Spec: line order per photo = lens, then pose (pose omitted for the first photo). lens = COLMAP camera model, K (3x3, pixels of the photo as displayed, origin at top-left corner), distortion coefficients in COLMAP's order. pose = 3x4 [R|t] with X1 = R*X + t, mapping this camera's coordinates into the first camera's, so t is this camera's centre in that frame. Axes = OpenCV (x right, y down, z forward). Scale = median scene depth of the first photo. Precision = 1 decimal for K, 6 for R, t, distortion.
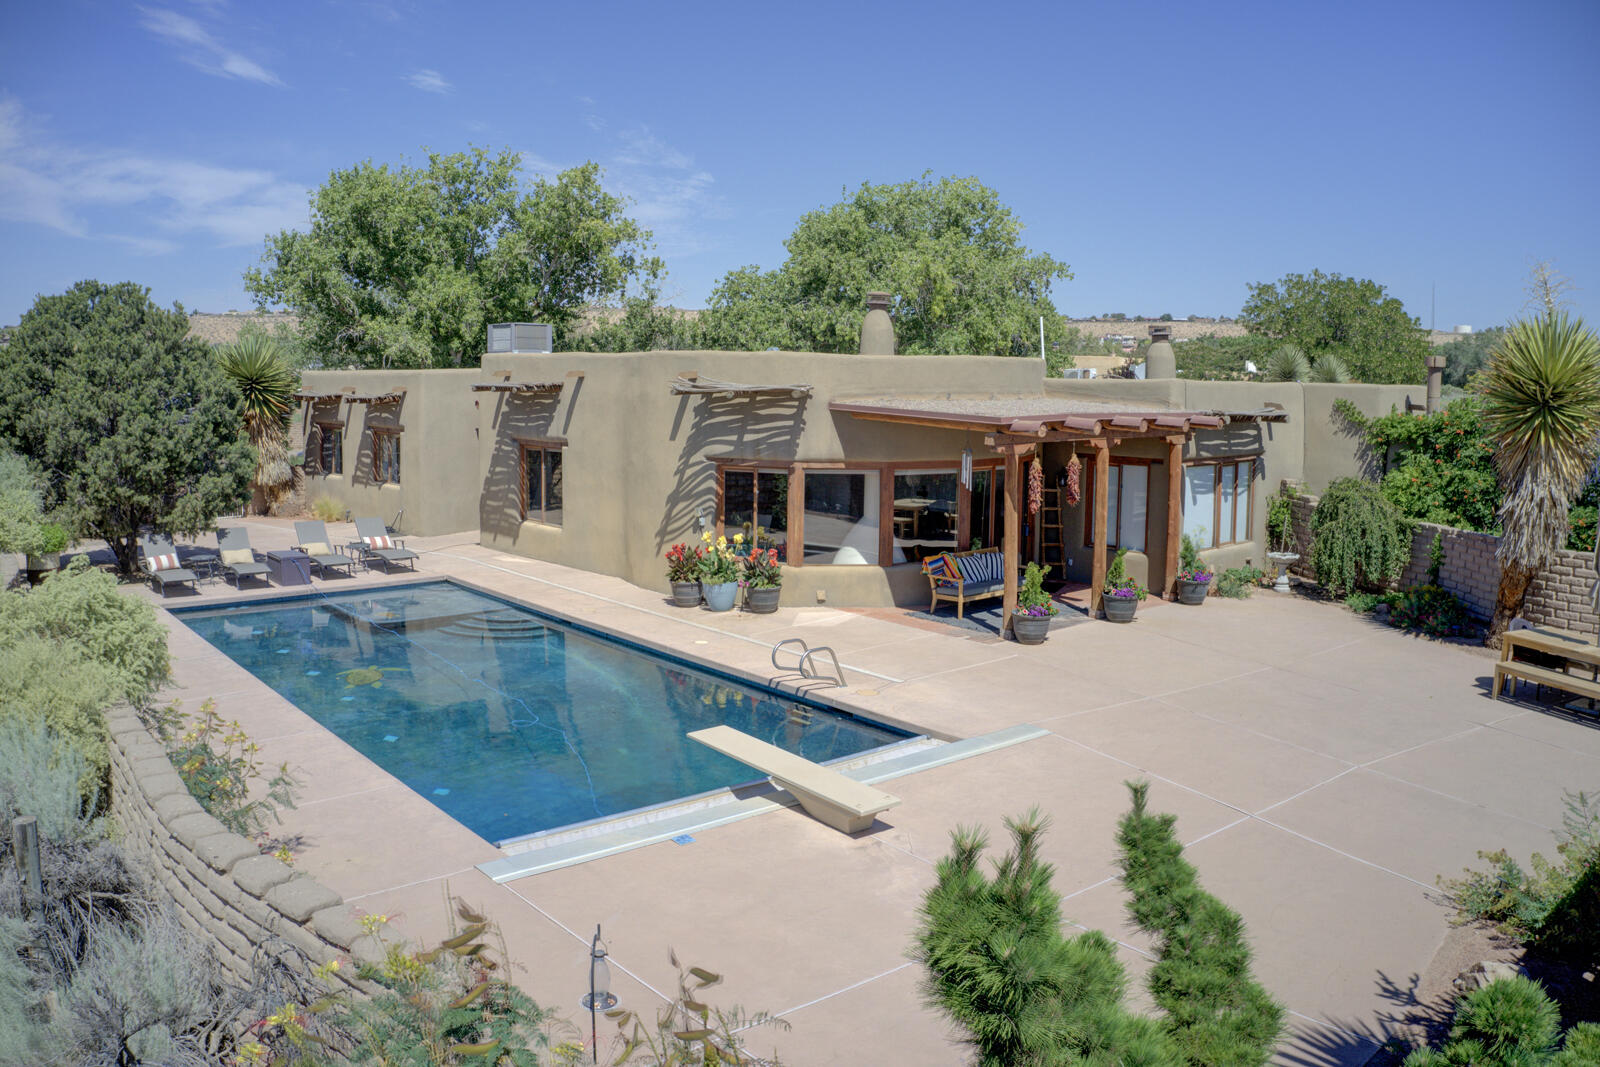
lens RADIAL K [[1265.1, 0, 782.5], [0, 1265.1, 515.0], [0, 0, 1]] dist [-0.199800, 0.024374]
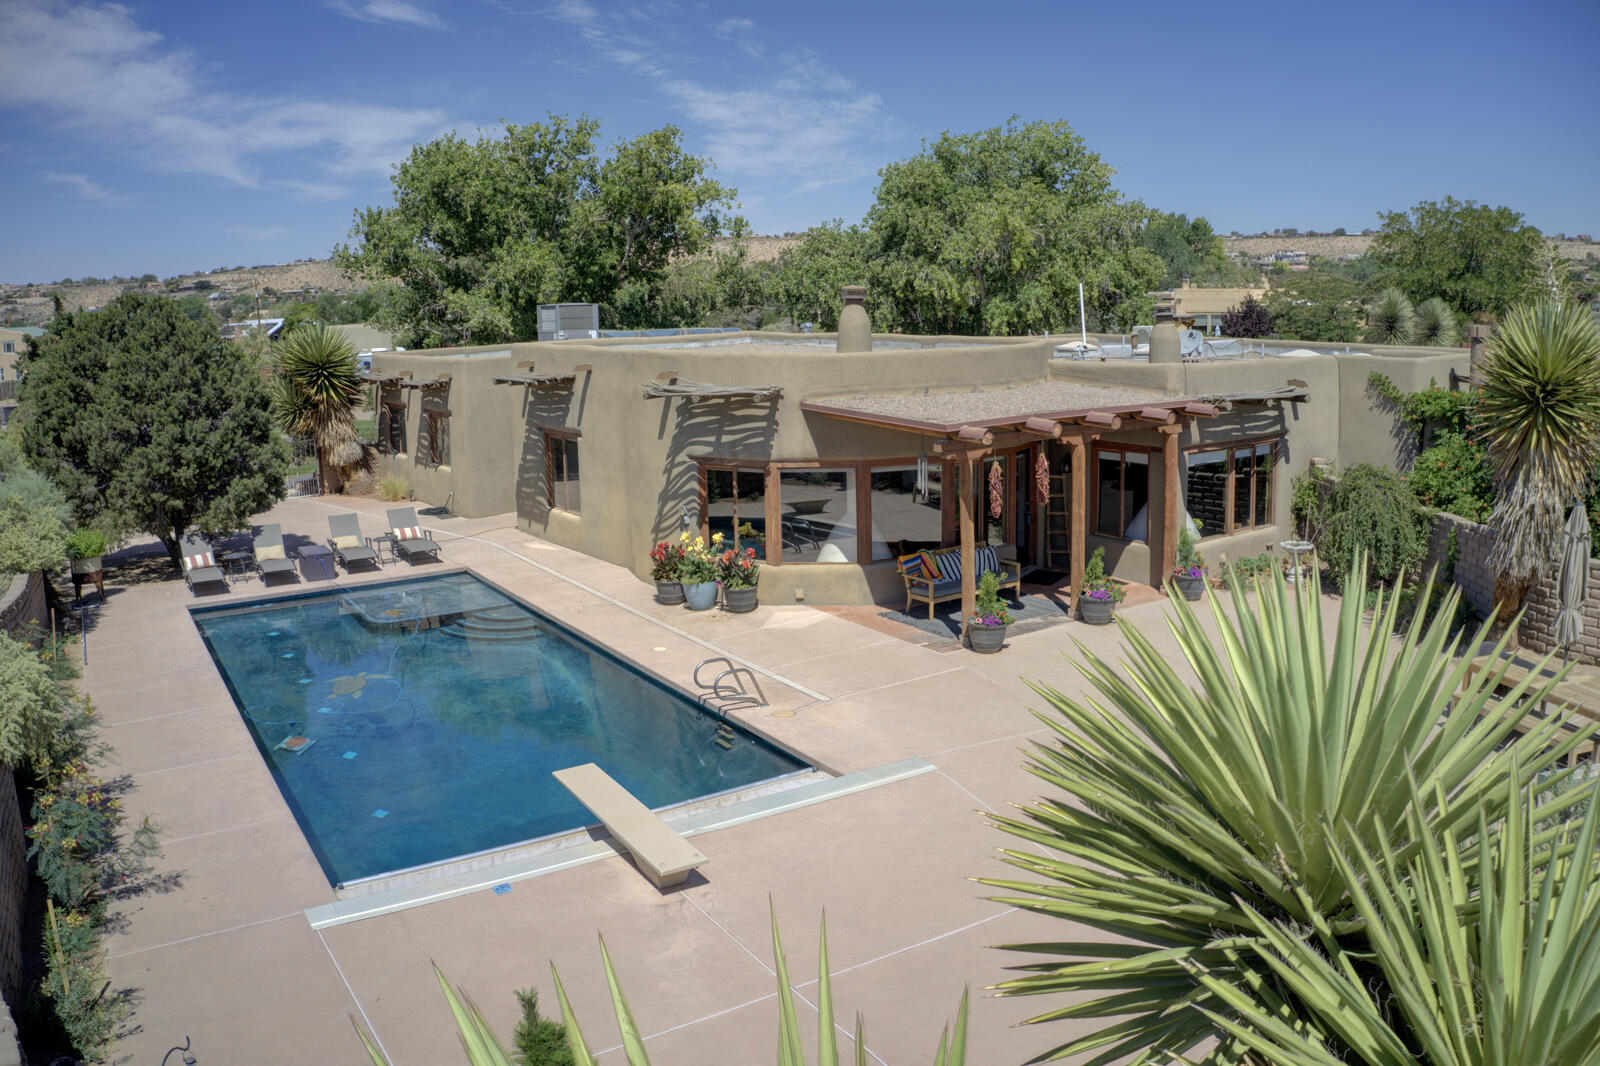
lens RADIAL K [[1265.1, 0, 782.5], [0, 1265.1, 514.5], [0, 0, 1]] dist [-0.199800, 0.024374]
pose [[0.990805, -0.011507, -0.134804, 0.139632], [0.019315, 0.998201, 0.056757, -0.051635], [0.133909, -0.058839, 0.989245, 0.008508]]
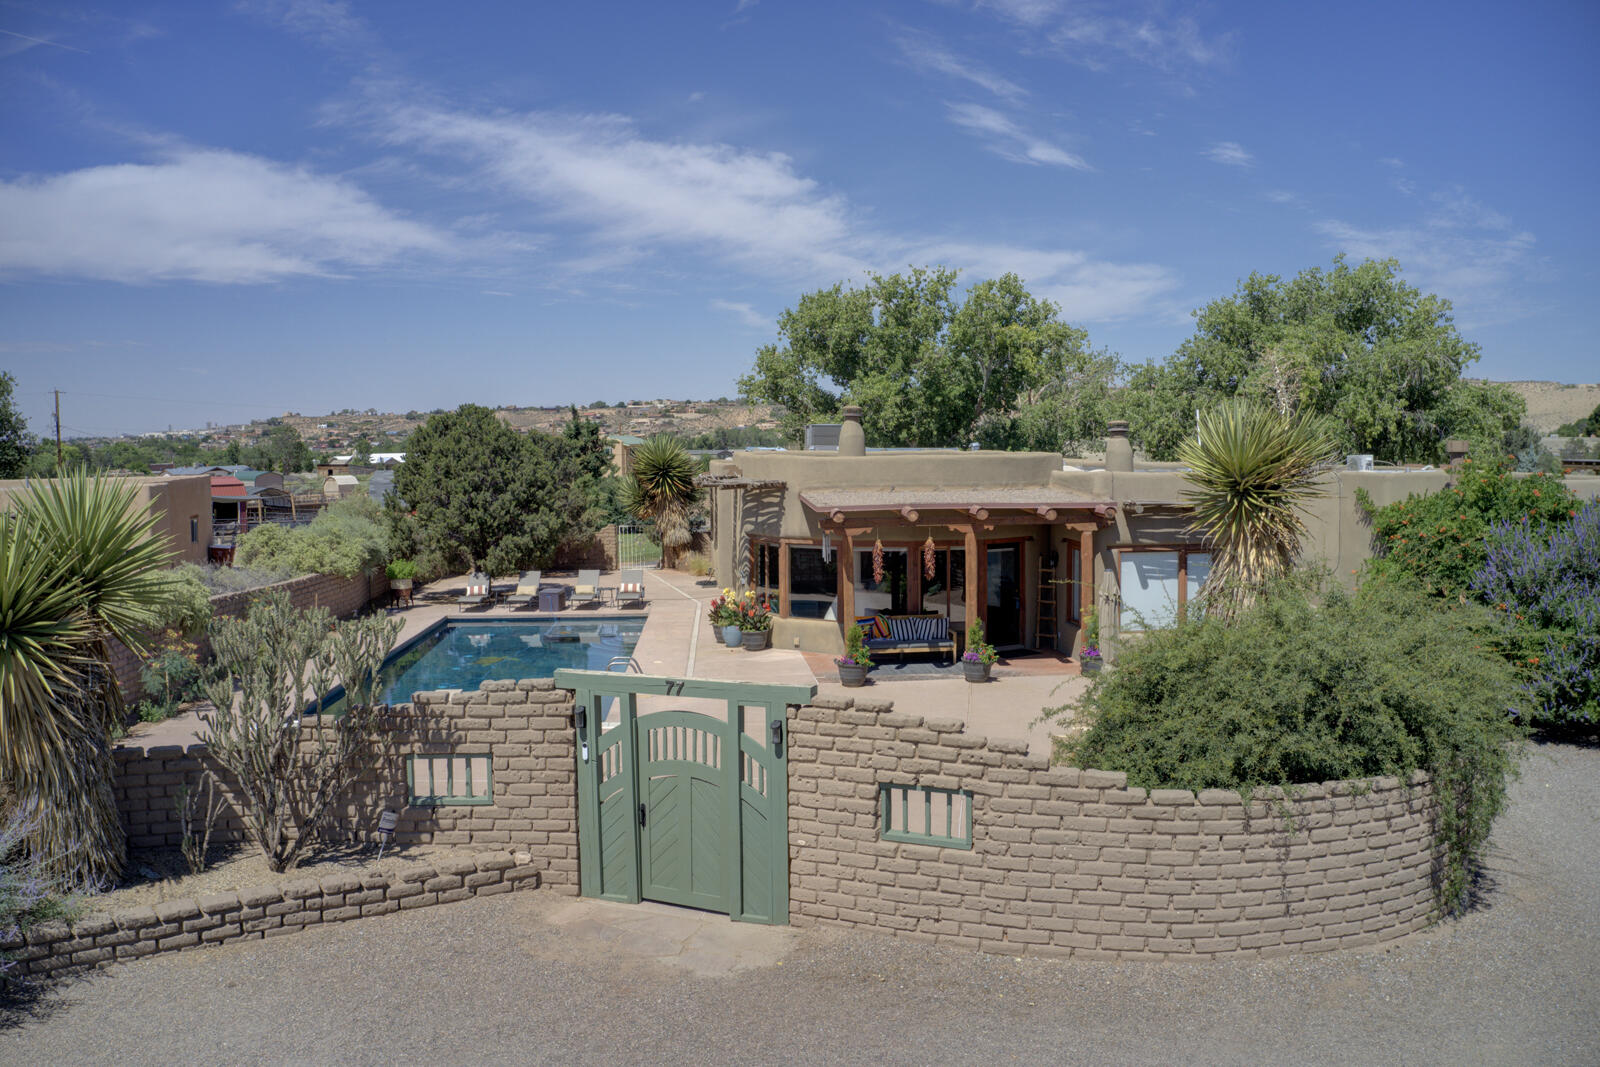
lens RADIAL K [[1265.1, 0, 782.5], [0, 1265.1, 515.0], [0, 0, 1]] dist [-0.199800, 0.024374]
pose [[0.808173, 0.017608, -0.588681, 0.712323], [-0.052941, 0.997678, -0.042839, -0.008773], [0.586560, 0.065787, 0.807229, -0.059932]]
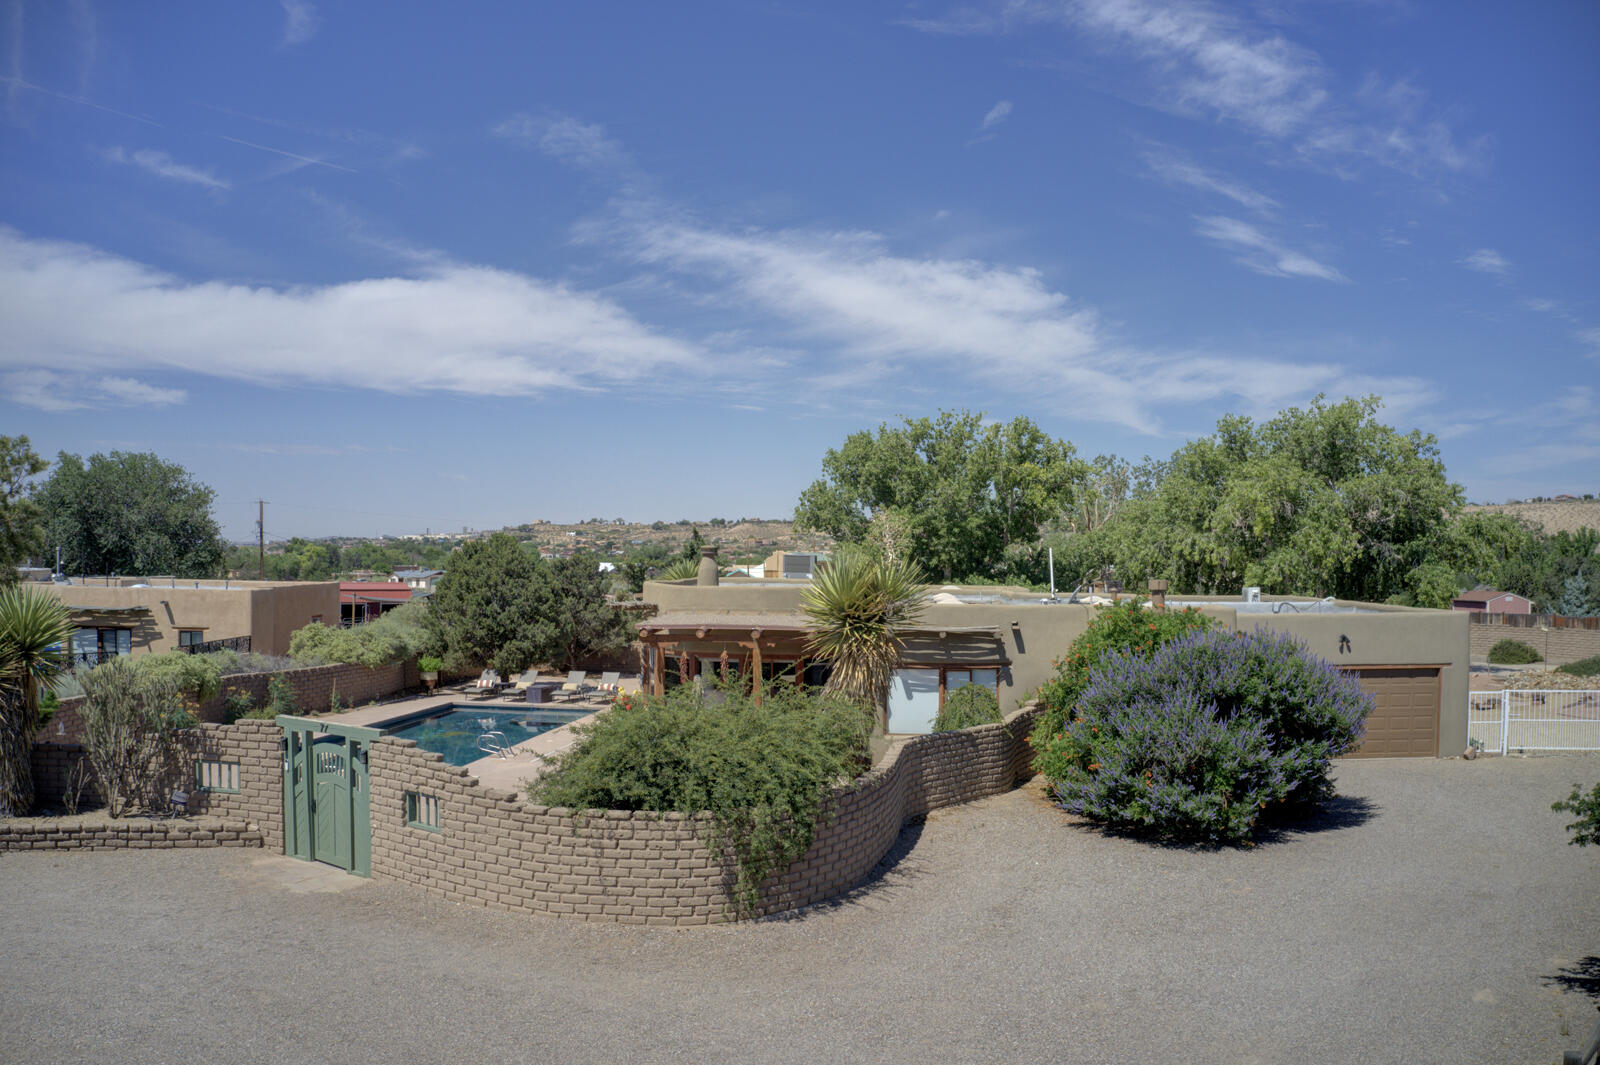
lens RADIAL K [[1265.1, 0, 782.5], [0, 1265.1, 514.0], [0, 0, 1]] dist [-0.199800, 0.024374]
pose [[0.679167, -0.028660, -0.733424, 1.220401], [-0.087571, 0.988936, -0.119738, -0.030555], [0.728741, 0.145549, 0.669143, -0.015083]]
